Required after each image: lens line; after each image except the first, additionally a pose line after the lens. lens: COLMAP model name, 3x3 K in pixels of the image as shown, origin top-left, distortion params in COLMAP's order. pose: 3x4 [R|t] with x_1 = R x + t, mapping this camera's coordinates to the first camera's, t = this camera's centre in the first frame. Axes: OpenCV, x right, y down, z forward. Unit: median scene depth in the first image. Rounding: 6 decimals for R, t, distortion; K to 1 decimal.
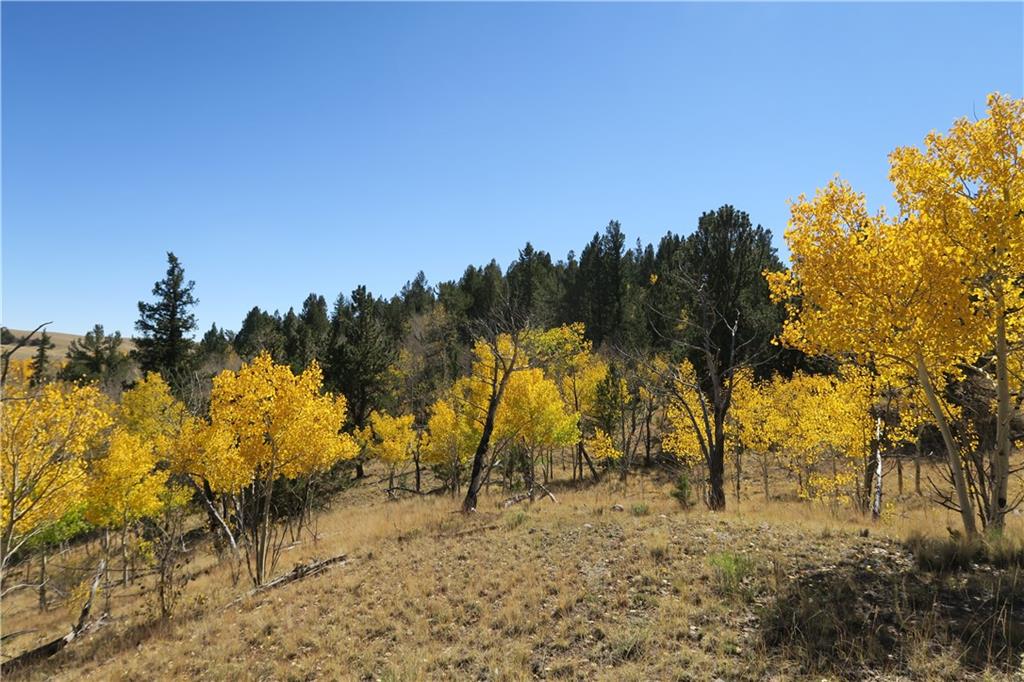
lens RADIAL K [[703.9, 0, 509.3], [0, 703.9, 341.7], [0, 0, 1]] dist [-0.029112, 0.009173]
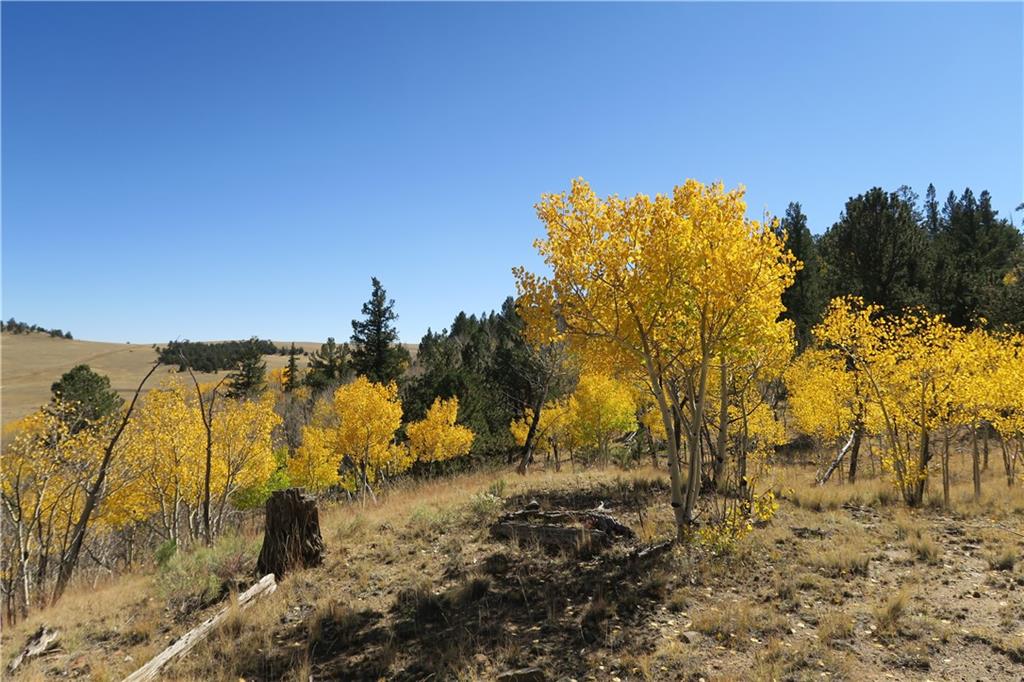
lens RADIAL K [[703.9, 0, 514.0], [0, 703.9, 341.2], [0, 0, 1]] dist [-0.029112, 0.009173]
pose [[0.956157, -0.052579, -0.288096, 0.085119], [0.056067, 0.998420, 0.003863, -0.009700], [0.287437, -0.019846, 0.957594, -0.084954]]
